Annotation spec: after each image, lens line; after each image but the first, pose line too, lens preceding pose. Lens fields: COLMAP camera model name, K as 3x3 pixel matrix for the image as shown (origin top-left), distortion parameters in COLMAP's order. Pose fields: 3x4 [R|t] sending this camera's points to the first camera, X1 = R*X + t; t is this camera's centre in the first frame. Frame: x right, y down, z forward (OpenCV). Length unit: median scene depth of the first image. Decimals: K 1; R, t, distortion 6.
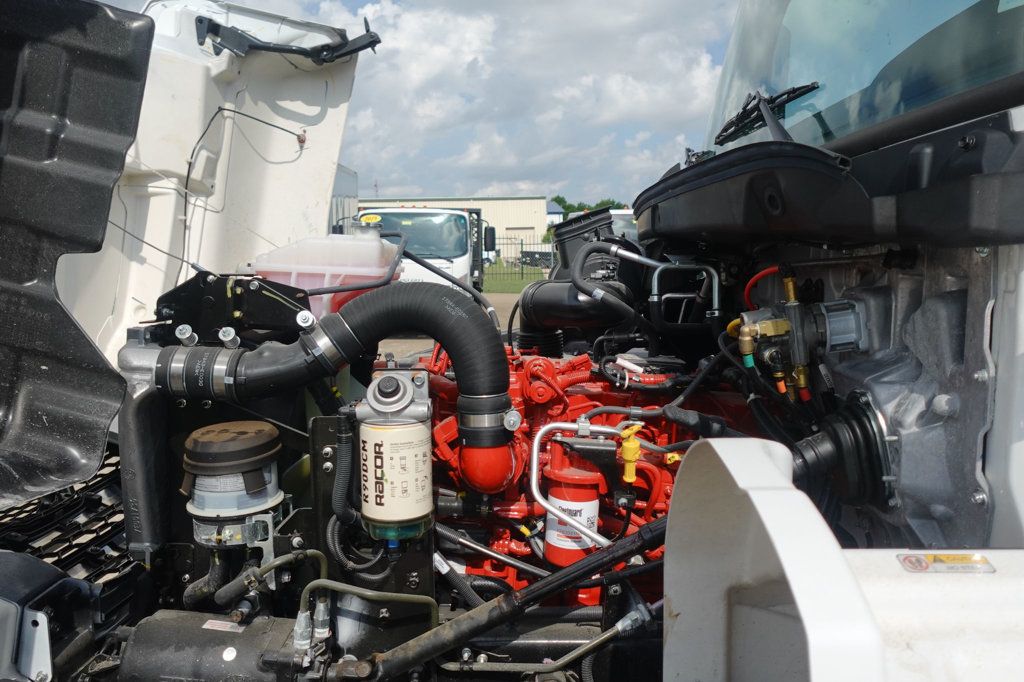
lens RADIAL K [[710.4, 0, 512.8], [0, 710.4, 354.7], [0, 0, 1]] dist [0.000989, 0.003348]
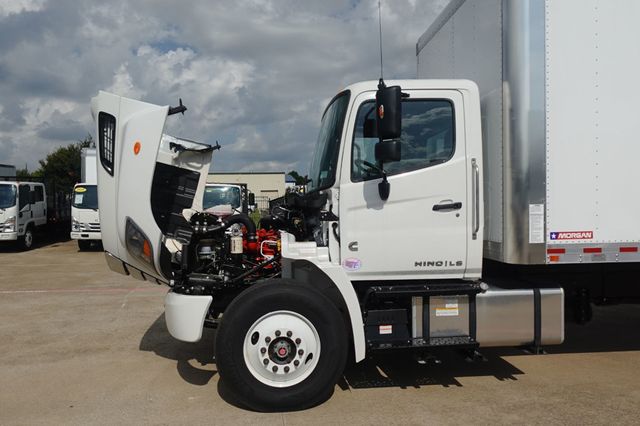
lens RADIAL K [[484.0, 0, 320.0], [0, 484.0, 213.0], [0, 0, 1]] dist [0.001910, 0.001919]
pose [[0.993923, 0.000404, 0.110079, 0.032599], [0.013380, 0.992135, -0.124454, 0.167551], [-0.109264, 0.125170, 0.986100, -1.270433]]
